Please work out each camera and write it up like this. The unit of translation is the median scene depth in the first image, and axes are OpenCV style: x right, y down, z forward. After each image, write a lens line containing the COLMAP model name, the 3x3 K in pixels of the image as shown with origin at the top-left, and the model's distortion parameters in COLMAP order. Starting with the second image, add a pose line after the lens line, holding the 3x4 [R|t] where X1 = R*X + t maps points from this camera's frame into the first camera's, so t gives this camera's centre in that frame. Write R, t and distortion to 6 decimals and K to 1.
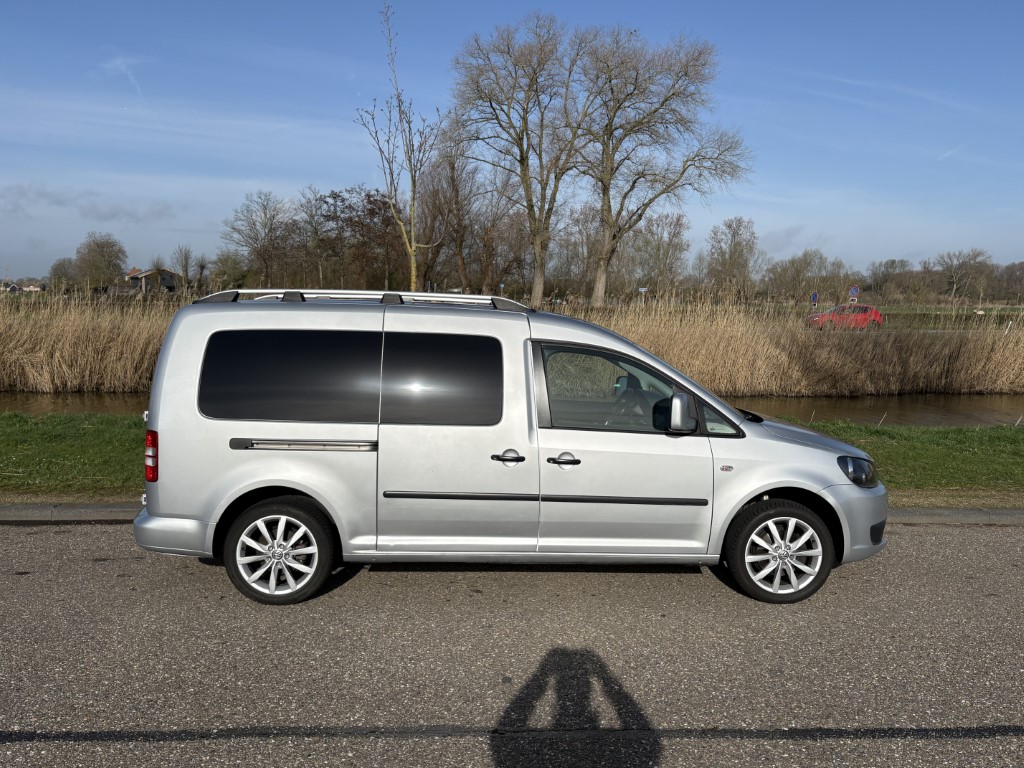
lens RADIAL K [[812.3, 0, 513.5], [0, 812.3, 380.5], [0, 0, 1]] dist [0.010031, -0.002064]
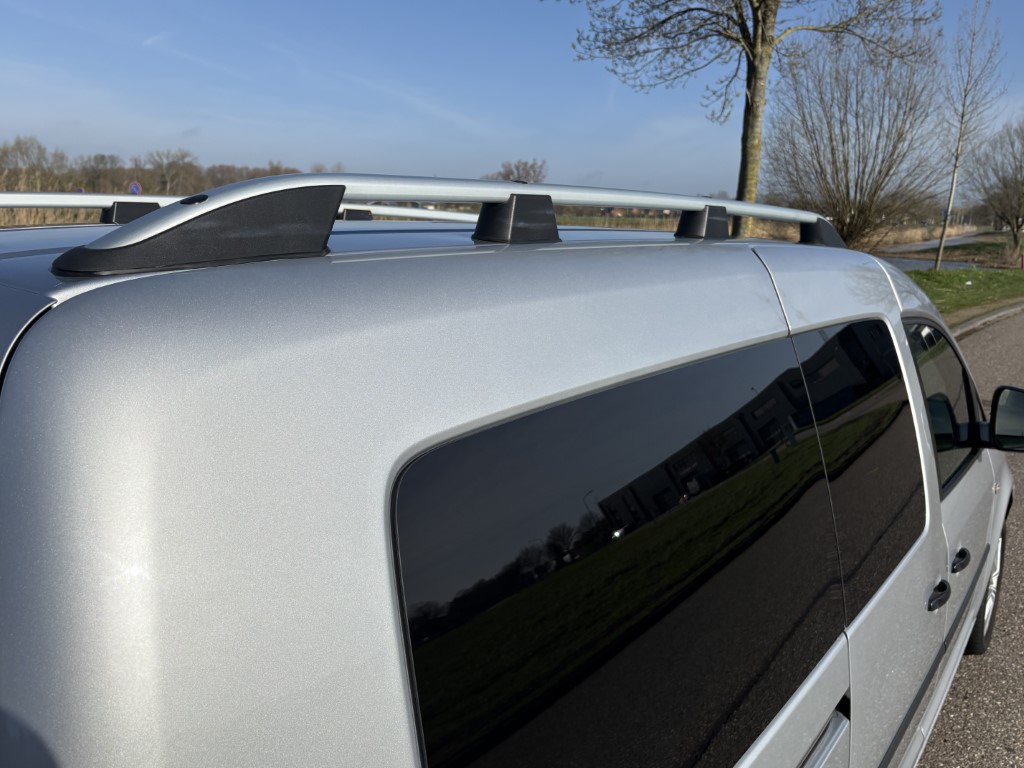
lens RADIAL K [[821.2, 0, 512.0], [0, 821.2, 384.0], [0, 0, 1]] dist [0.026160, 0.000450]
pose [[0.631465, -0.152737, 0.760213, -0.478123], [0.058805, 0.987018, 0.149459, -0.095777], [-0.773172, -0.049673, 0.632248, 0.888768]]
